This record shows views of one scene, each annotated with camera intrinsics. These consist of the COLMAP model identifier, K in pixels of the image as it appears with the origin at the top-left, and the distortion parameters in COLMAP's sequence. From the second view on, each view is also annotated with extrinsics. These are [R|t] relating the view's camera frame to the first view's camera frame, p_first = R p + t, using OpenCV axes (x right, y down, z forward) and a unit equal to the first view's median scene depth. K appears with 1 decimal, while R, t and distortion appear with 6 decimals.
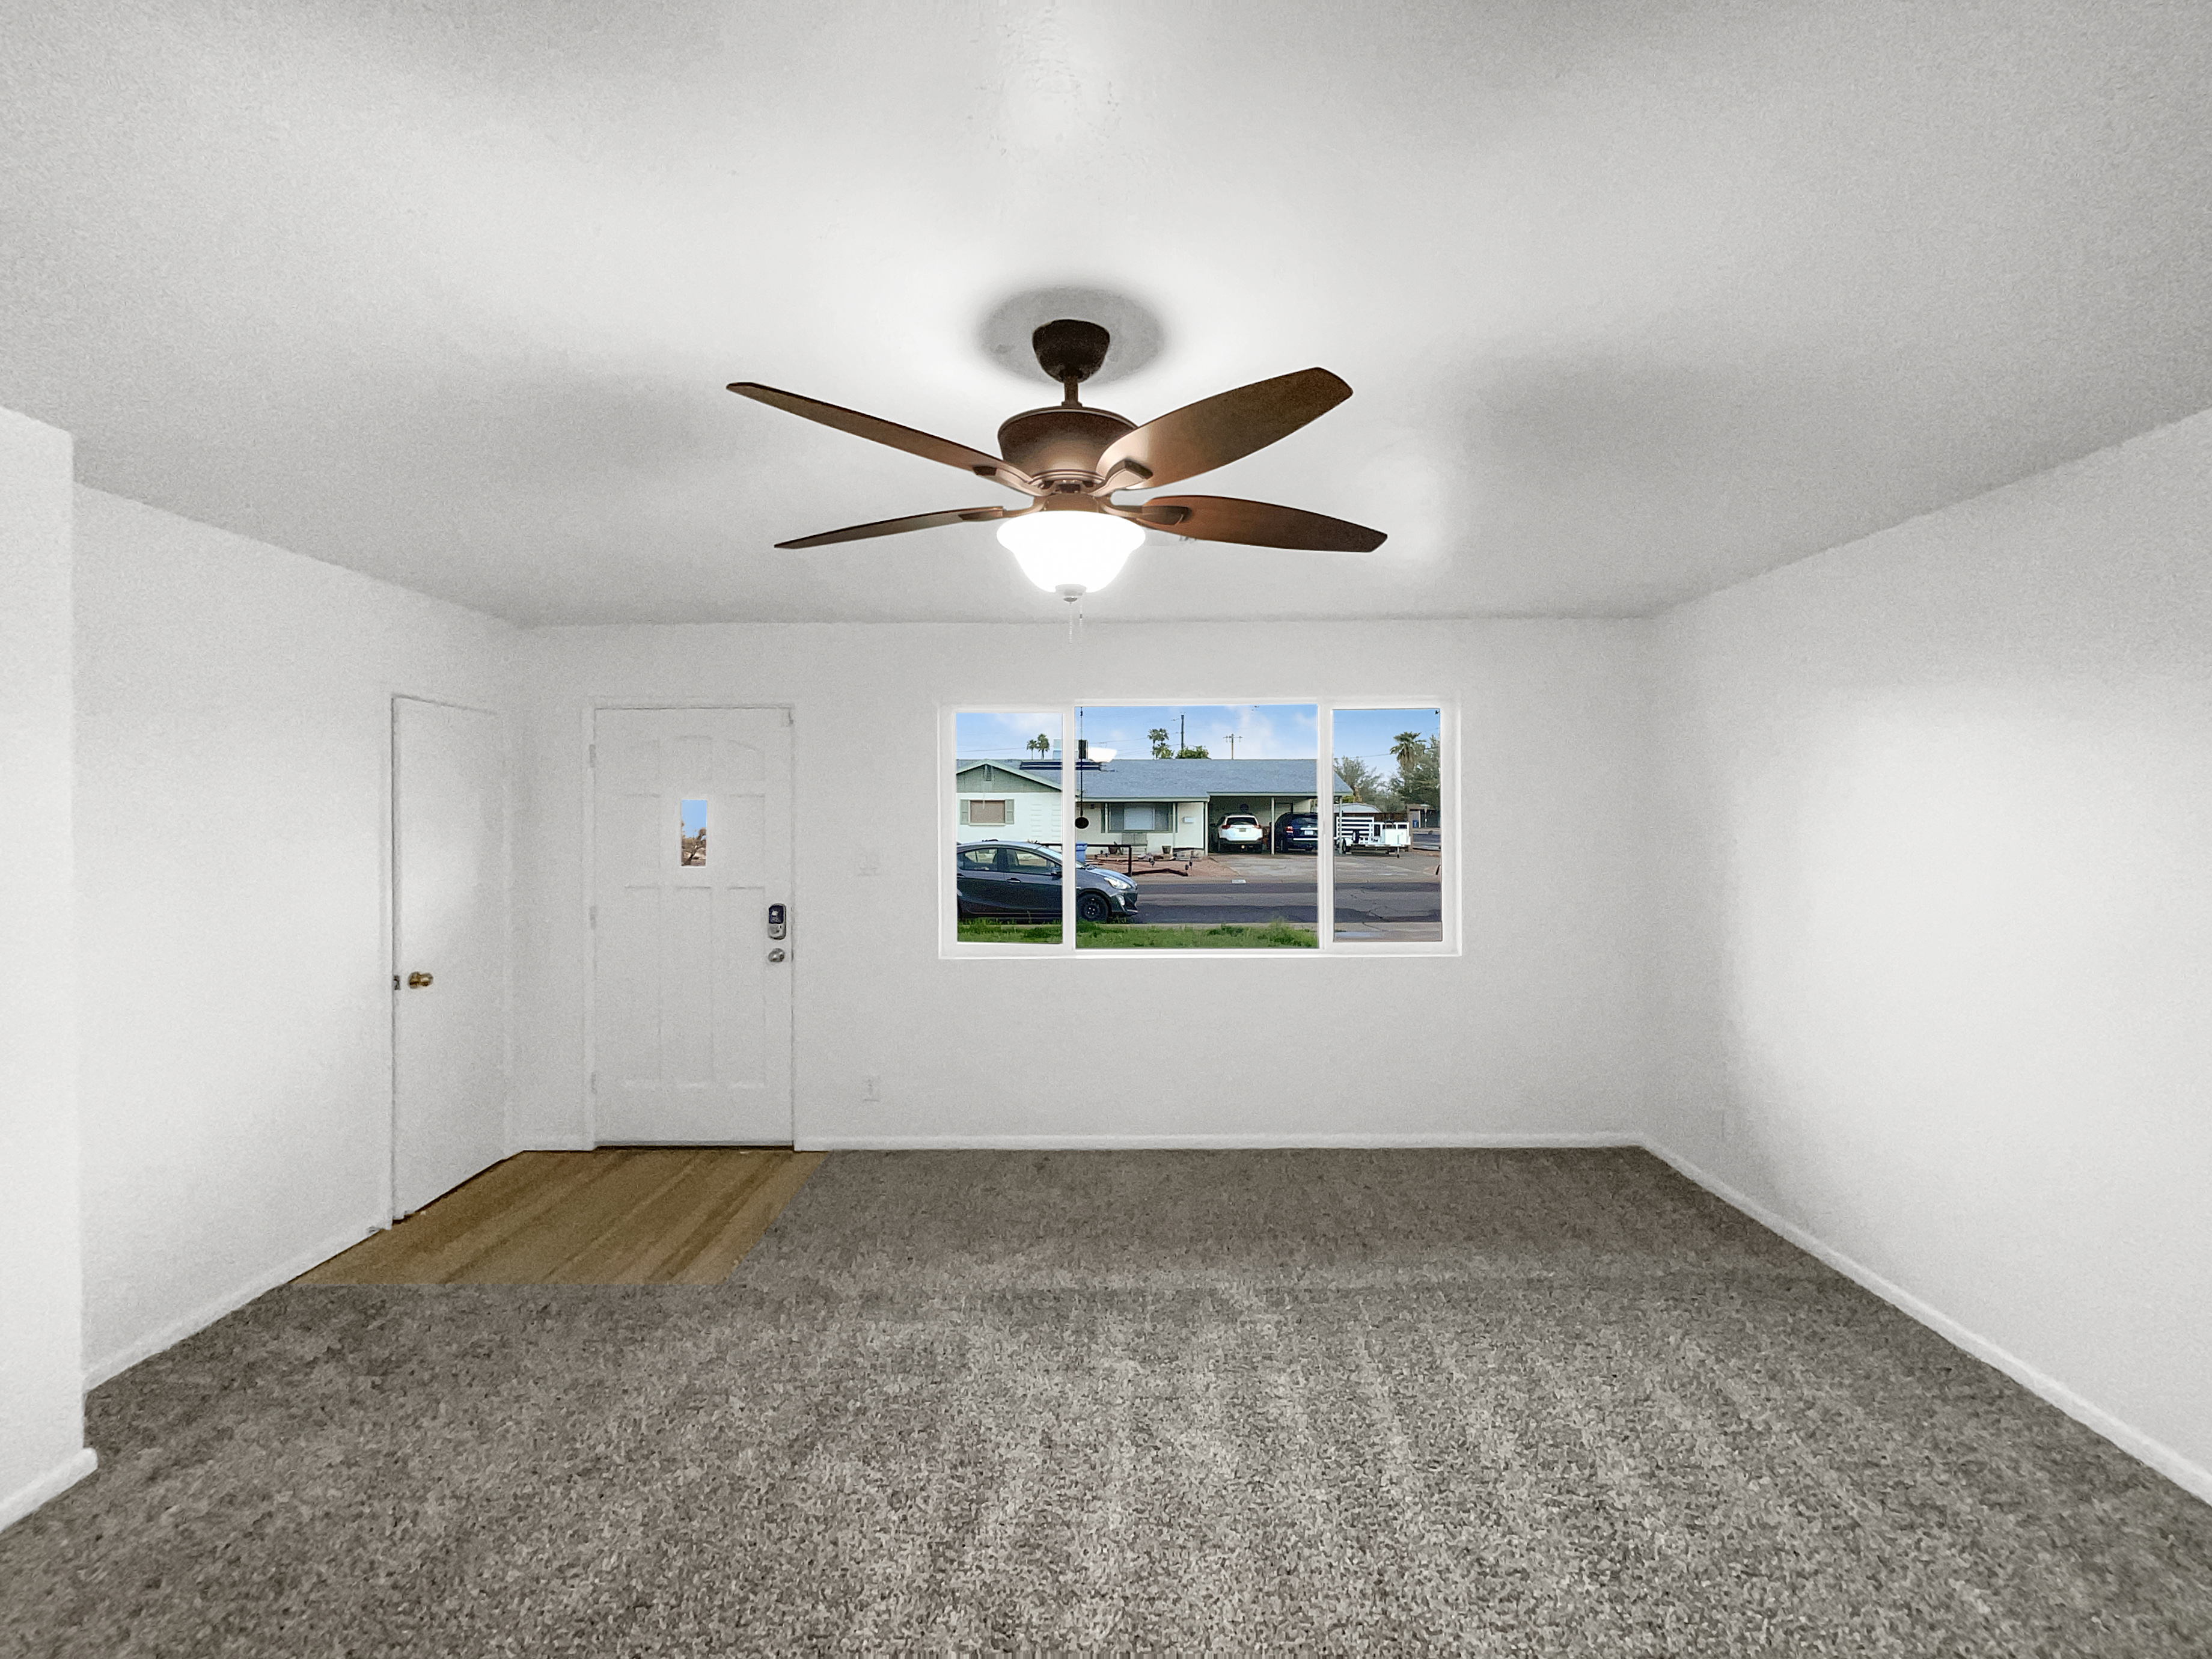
lens RADIAL K [[893.2, 0, 1111.4], [0, 893.2, 798.0], [0, 0, 1]] dist [-0.000432, -0.000054]
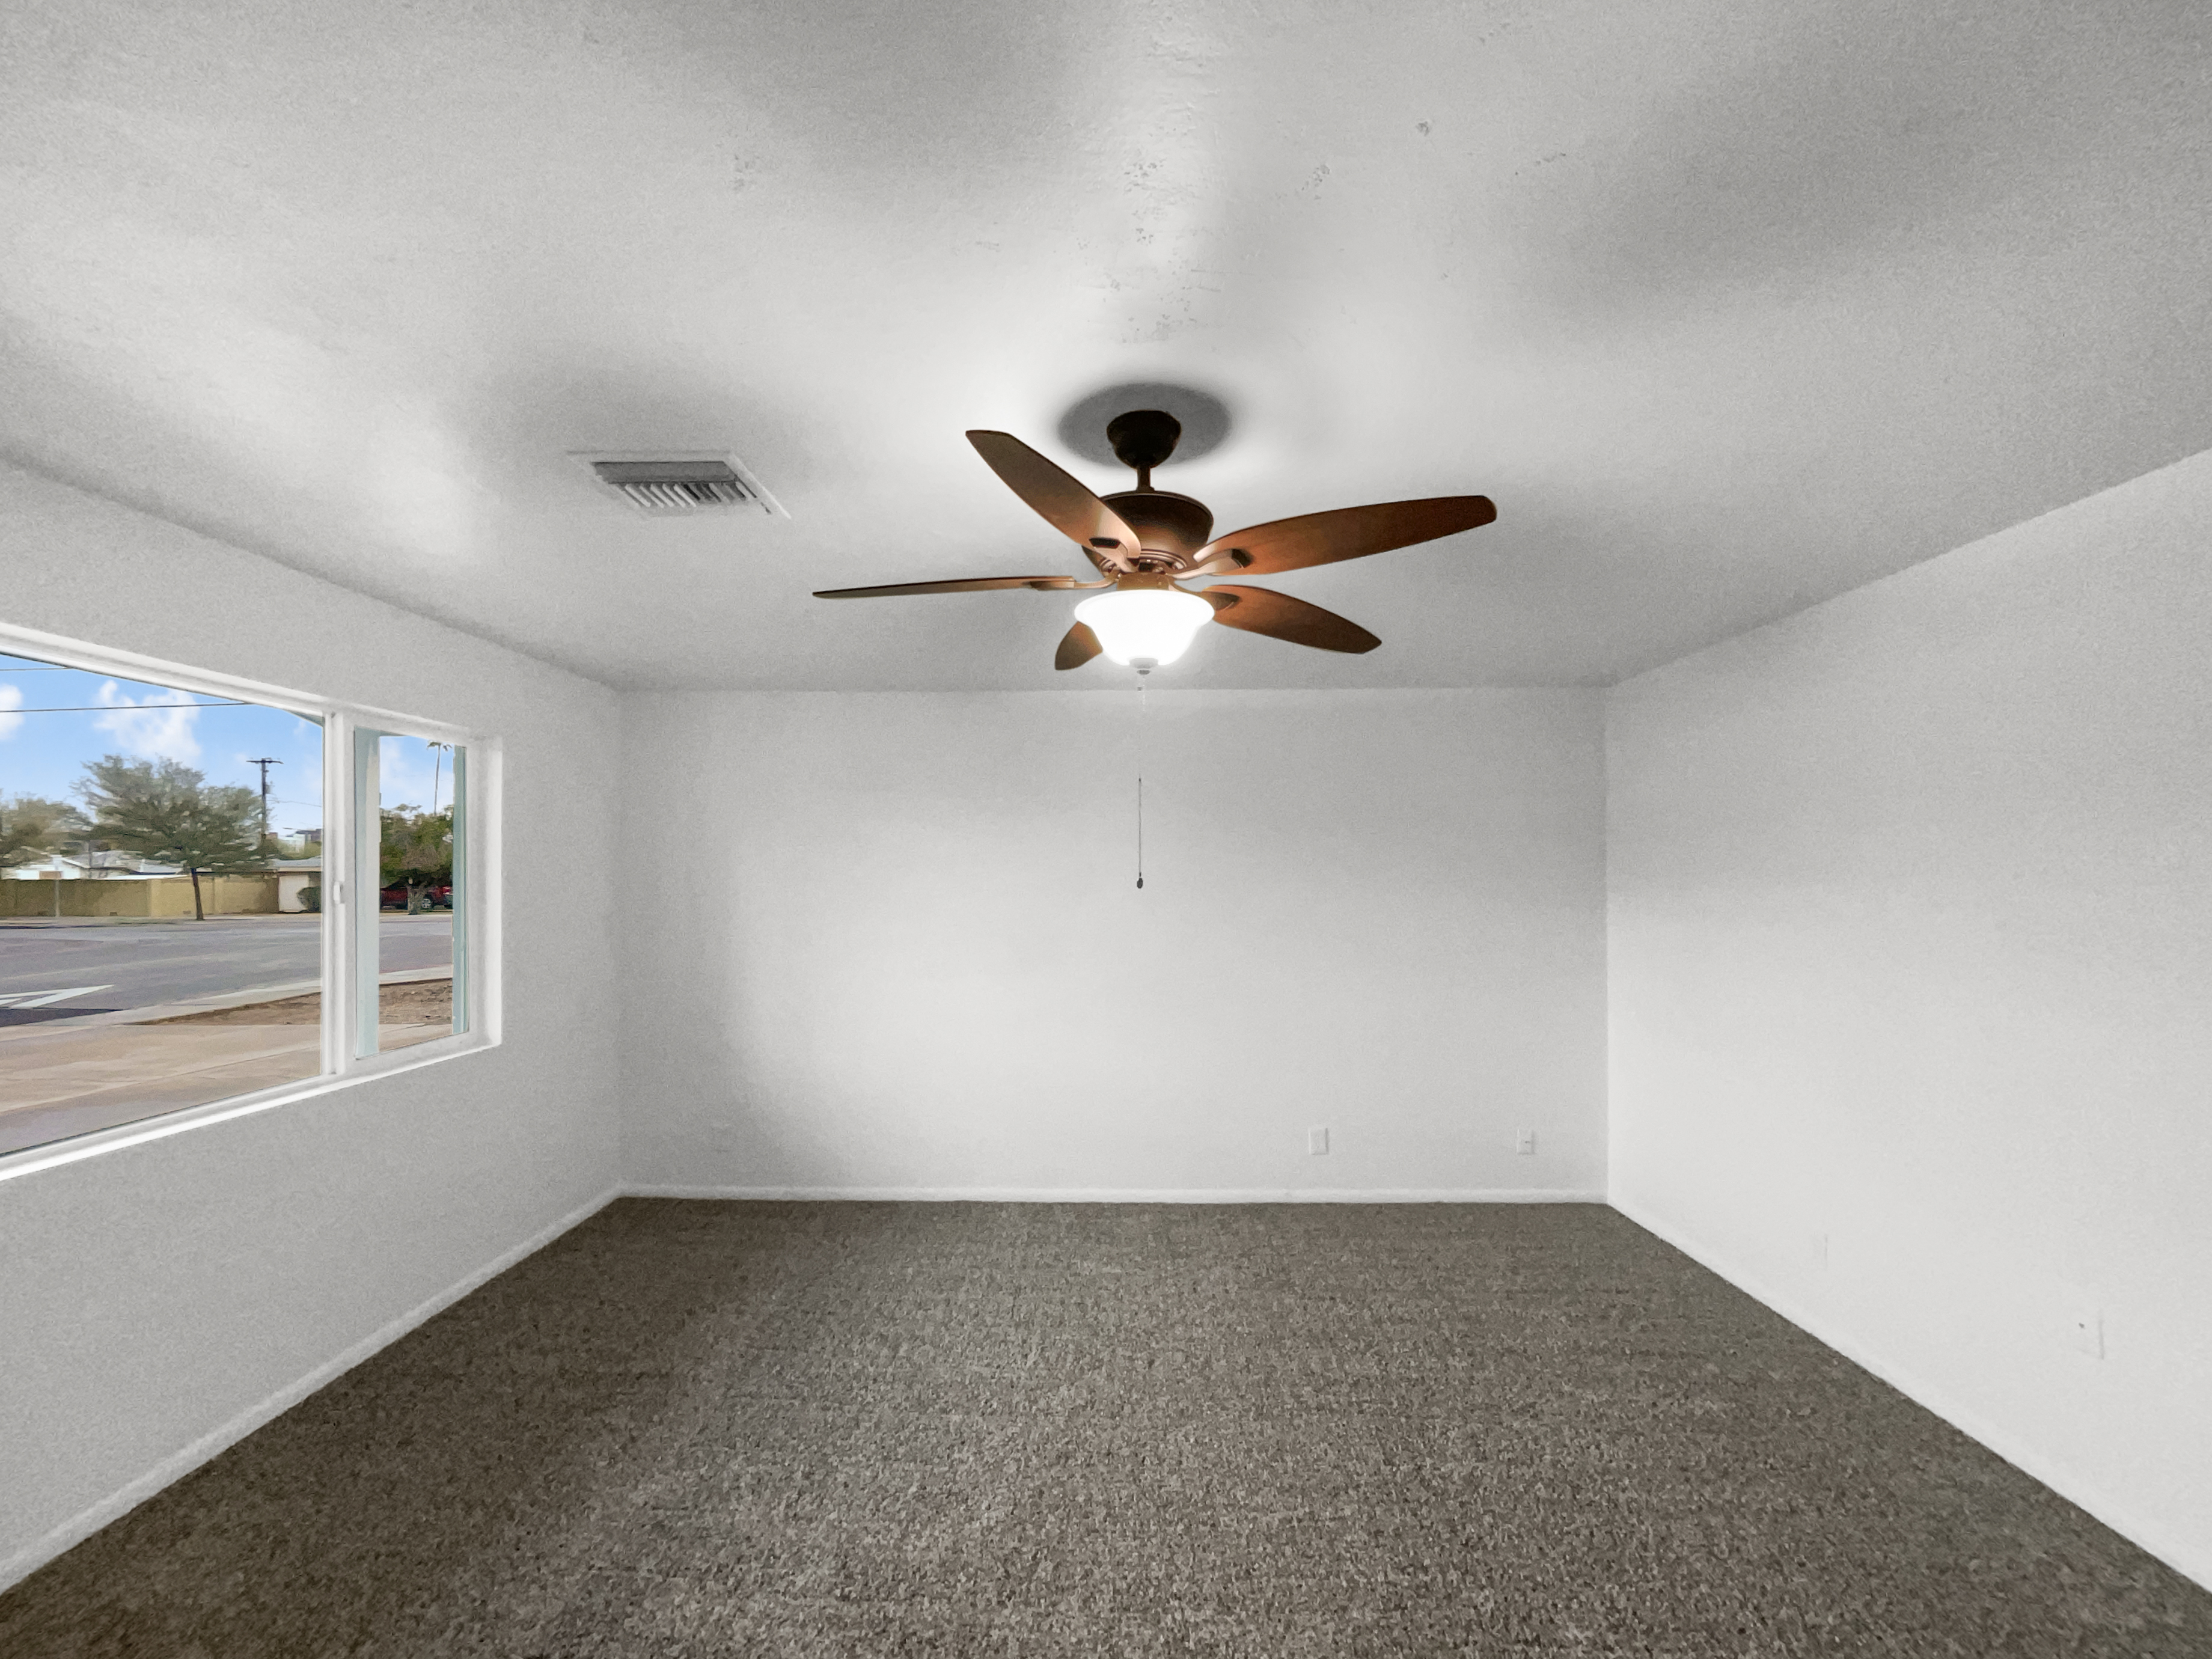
lens RADIAL K [[893.2, 0, 1111.4], [0, 893.2, 798.0], [0, 0, 1]] dist [-0.000432, -0.000054]
pose [[0.033965, 0.095395, 0.994860, -0.597030], [-0.009760, 0.995418, -0.095116, 0.030911], [-0.999375, -0.006479, 0.034740, 0.532269]]
